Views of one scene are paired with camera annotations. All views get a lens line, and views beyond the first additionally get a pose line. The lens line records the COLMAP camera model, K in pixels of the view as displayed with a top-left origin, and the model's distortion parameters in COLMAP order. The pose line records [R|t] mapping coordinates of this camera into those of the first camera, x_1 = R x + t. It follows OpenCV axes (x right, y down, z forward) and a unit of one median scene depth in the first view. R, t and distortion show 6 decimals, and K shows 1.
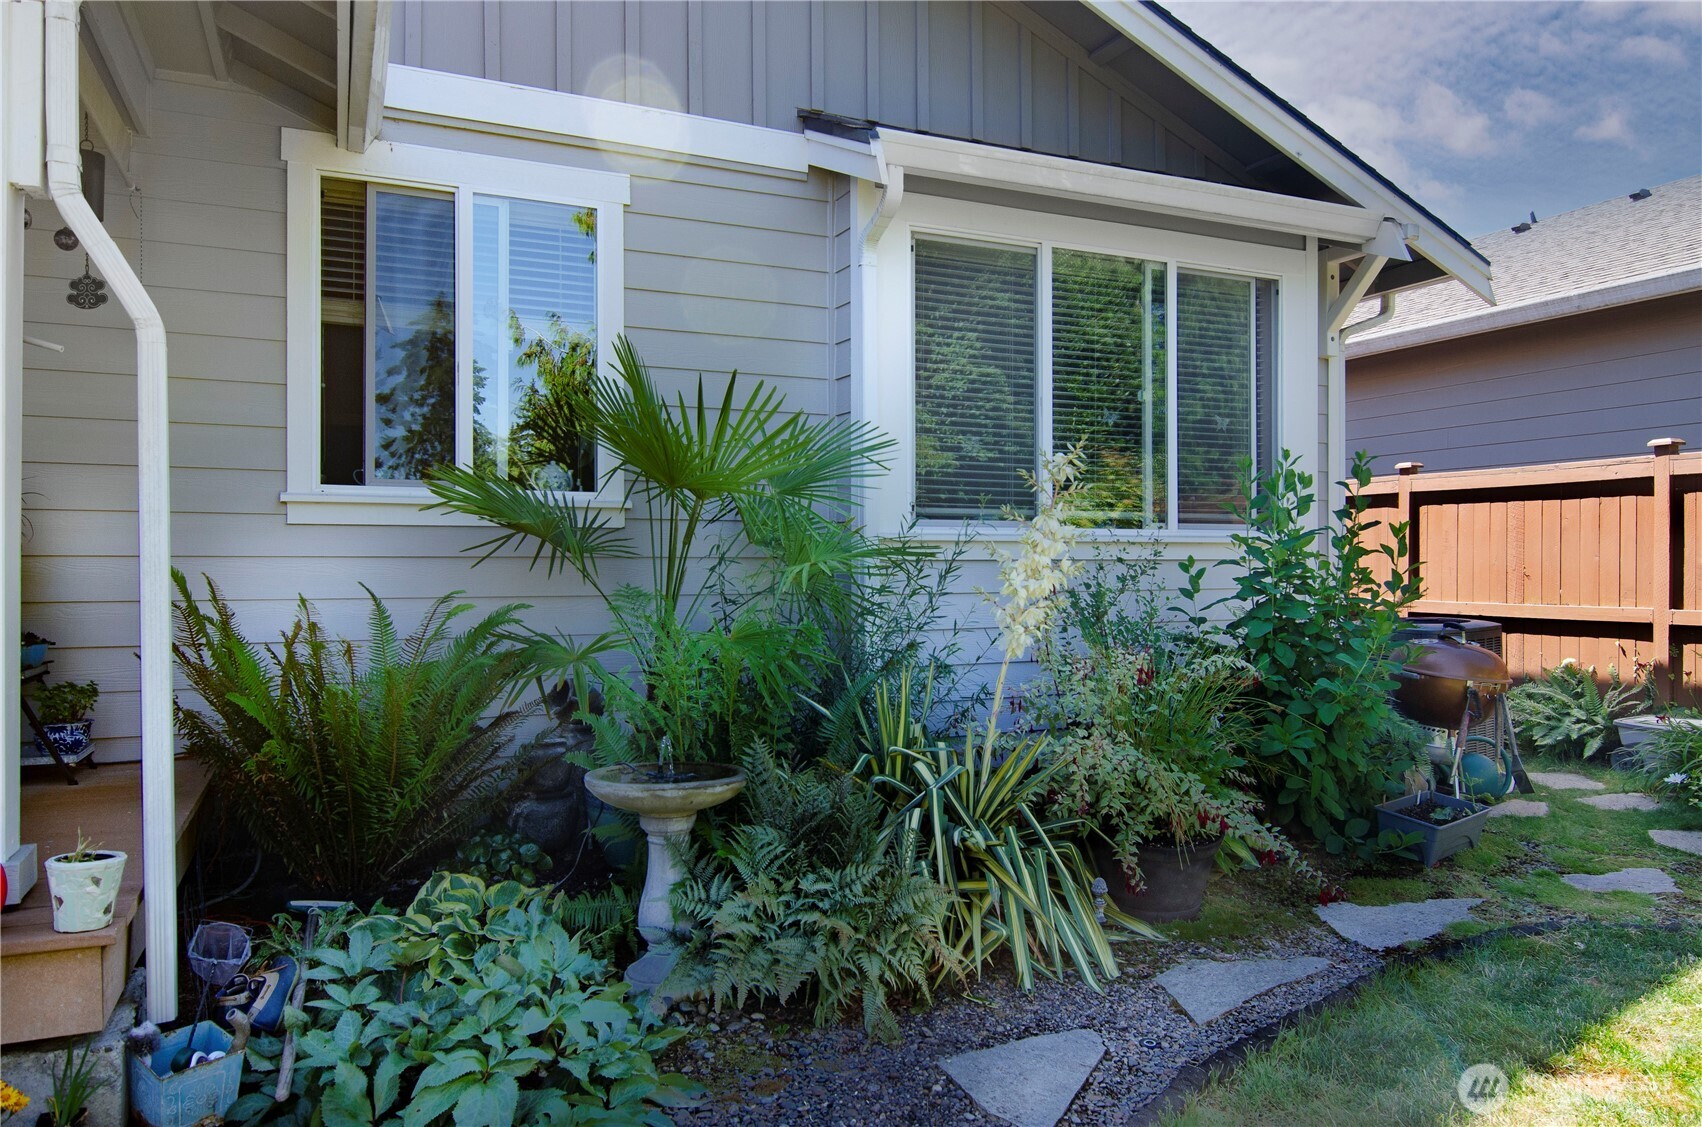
lens RADIAL K [[1168.1, 0, 851.0], [0, 1168.1, 563.5], [0, 0, 1]] dist [-0.000517, -0.001251]
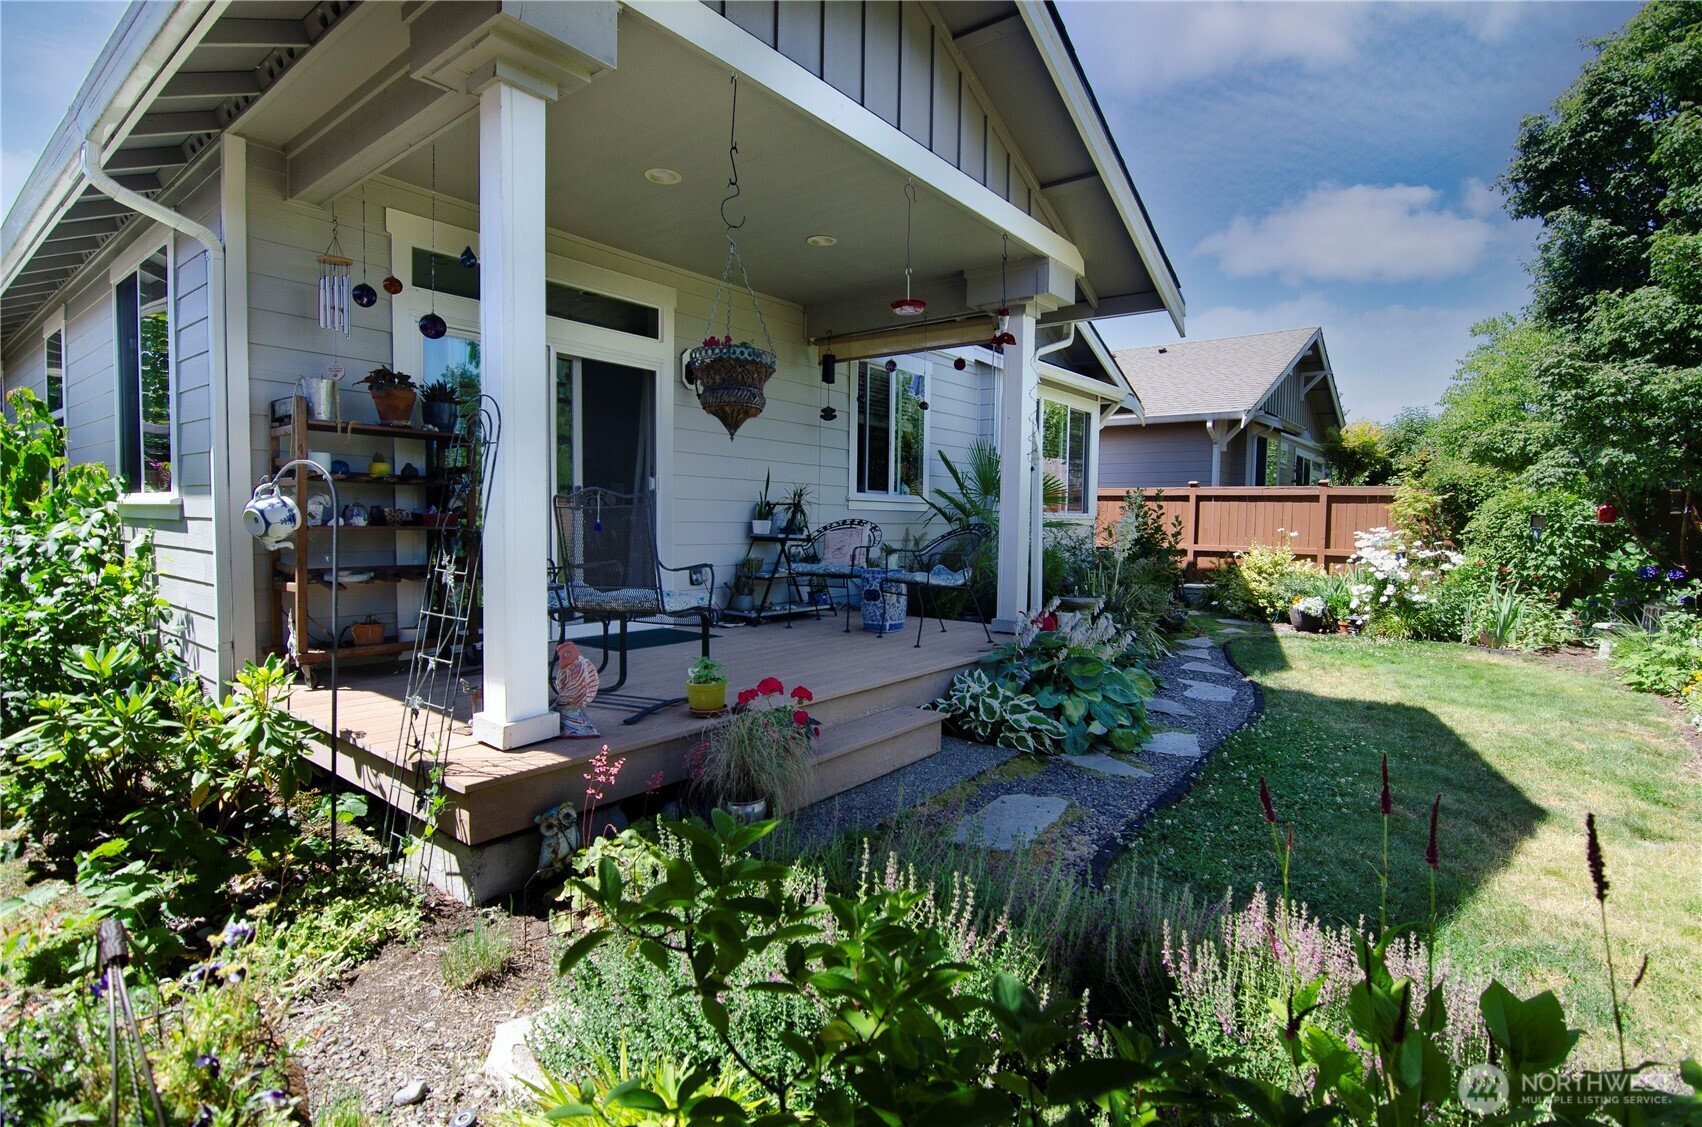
lens RADIAL K [[820.9, 0, 871.2], [0, 820.9, 561.6], [0, 0, 1]] dist [-0.001801, -0.012354]
pose [[0.887054, -0.012568, 0.461494, -0.967127], [-0.013132, 0.998538, 0.052436, -0.012740], [-0.461479, -0.052574, 0.885592, -0.394867]]
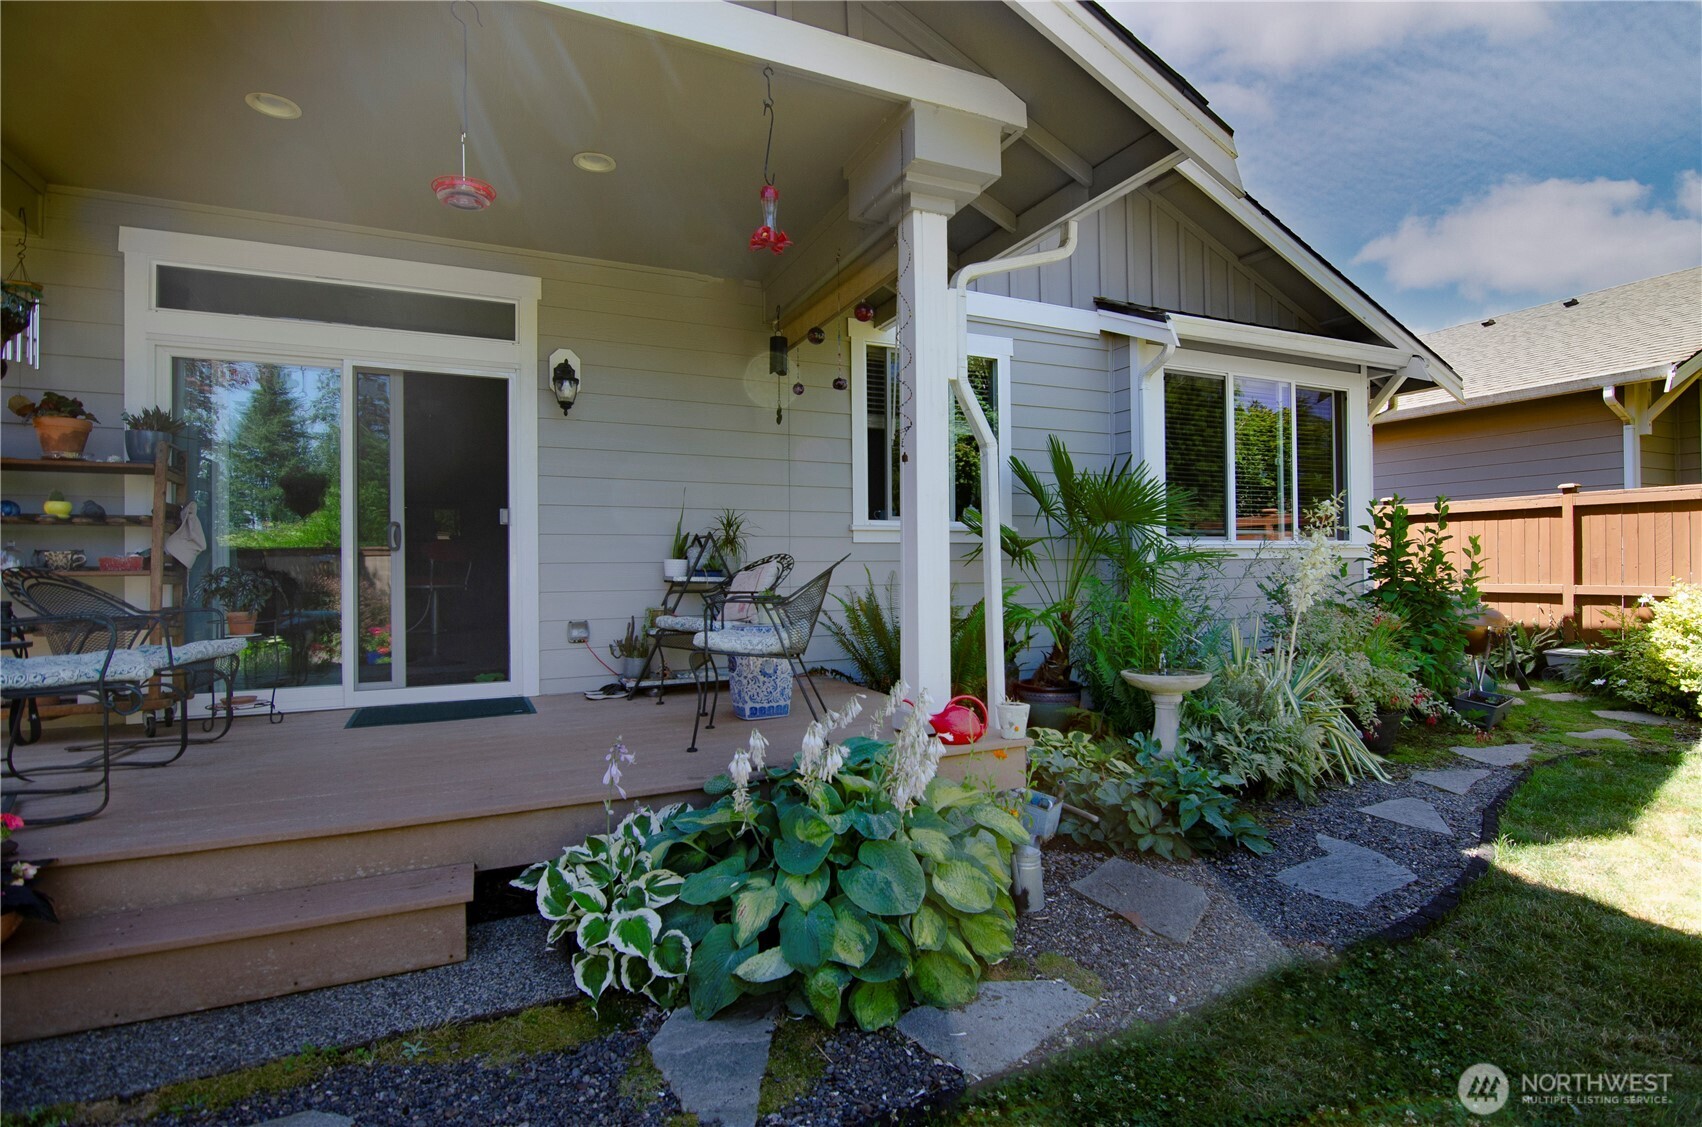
lens RADIAL K [[820.9, 0, 871.2], [0, 820.9, 561.6], [0, 0, 1]] dist [-0.001801, -0.012354]
pose [[0.999889, -0.011031, 0.010030, -0.369585], [0.011098, 0.999916, -0.006654, 0.002393], [-0.009955, 0.006764, 0.999928, -0.187322]]
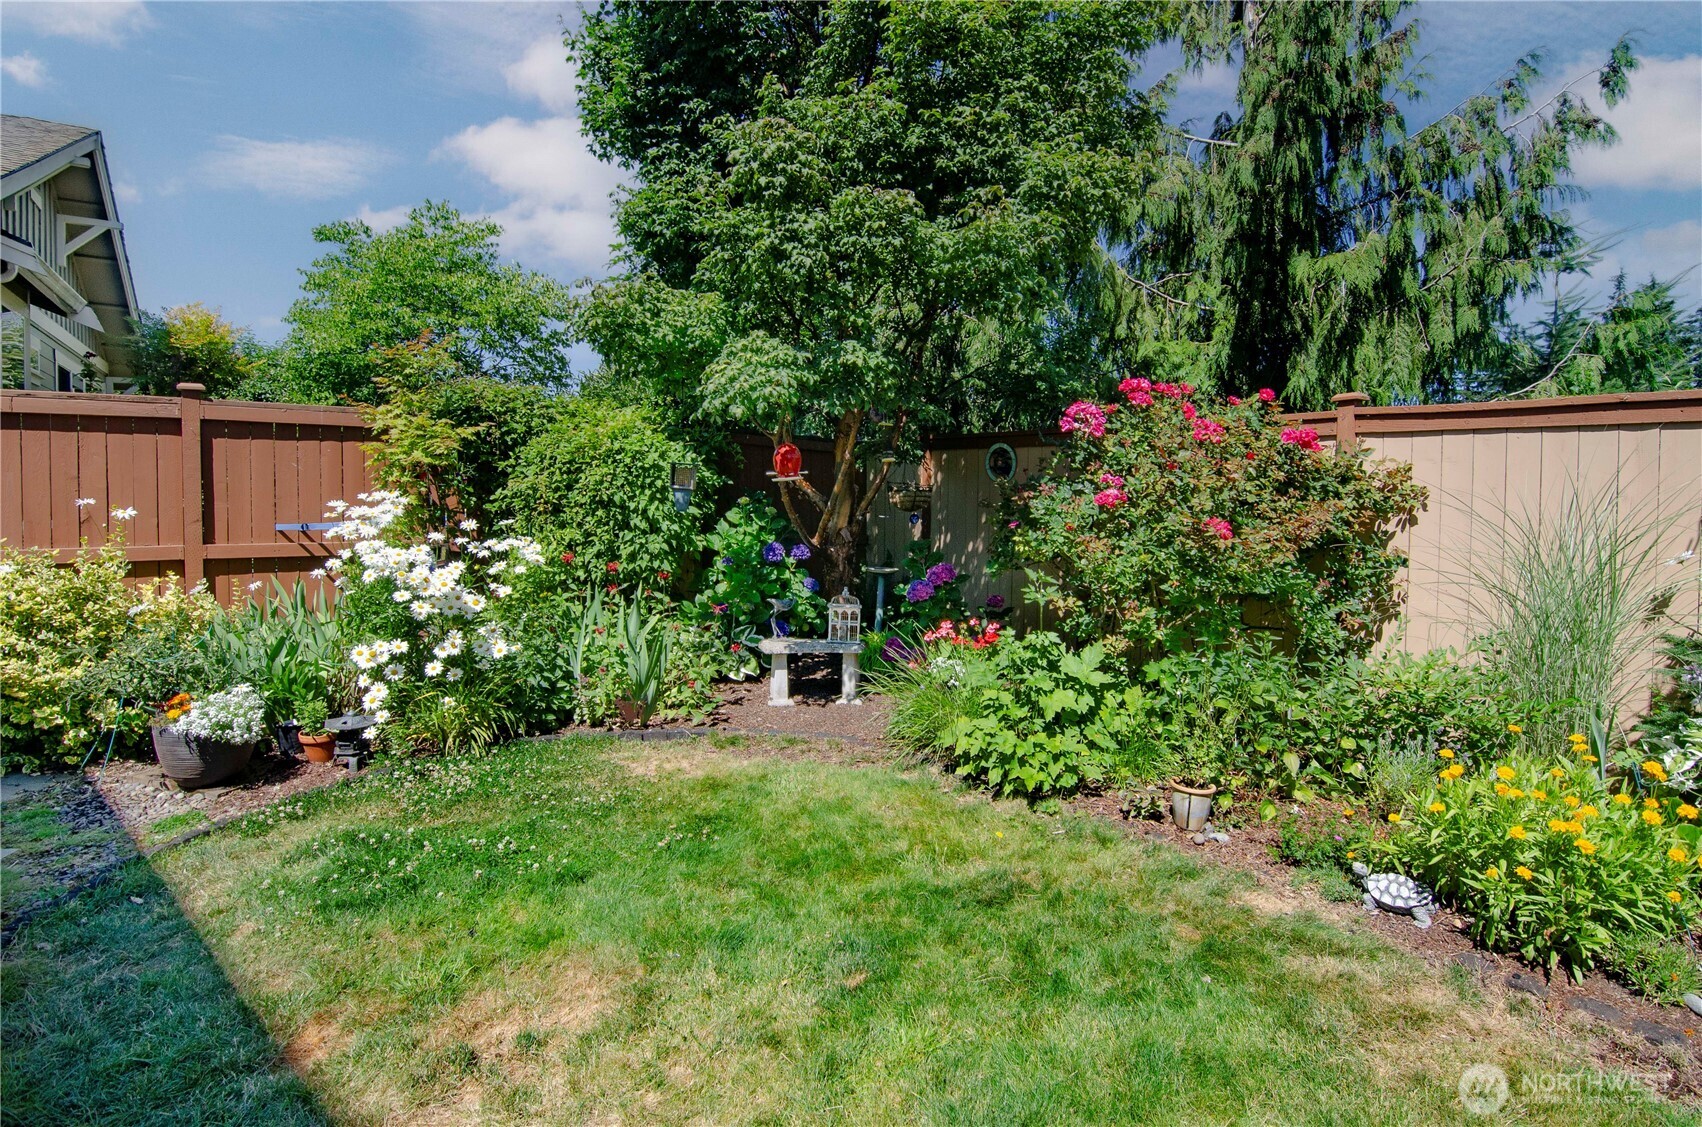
lens RADIAL K [[853.2, 0, 886.3], [0, 853.2, 517.1], [0, 0, 1]] dist [-0.001526, -0.014706]
pose [[-0.188077, -0.027815, 0.981760, -0.057344], [0.000857, 0.999594, 0.028485, -0.006494], [-0.982154, 0.006199, -0.187977, 0.336677]]
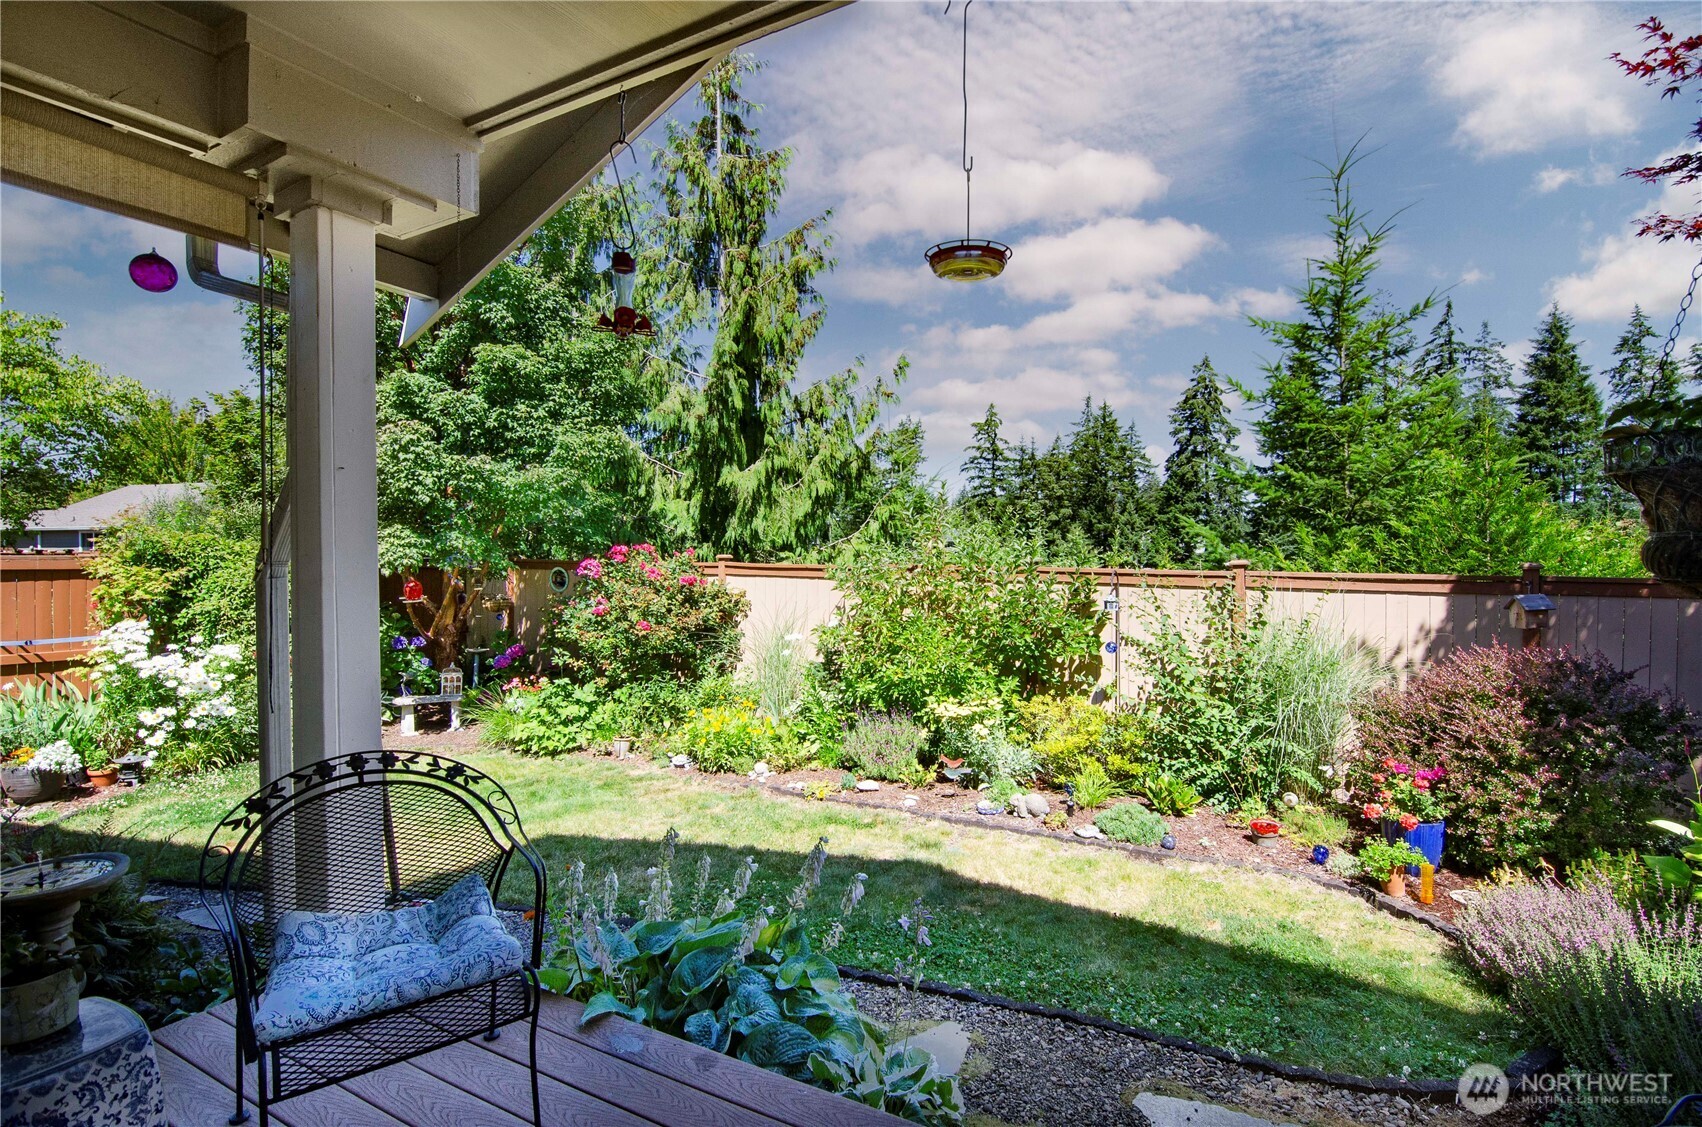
lens RADIAL K [[813.1, 0, 886.0], [0, 813.1, 565.4], [0, 0, 1]] dist [-0.004397, -0.008623]
pose [[-0.597332, -0.003946, 0.801985, -0.817937], [0.008489, 0.999901, 0.011242, -0.092961], [-0.801949, 0.013523, -0.597239, 0.456655]]
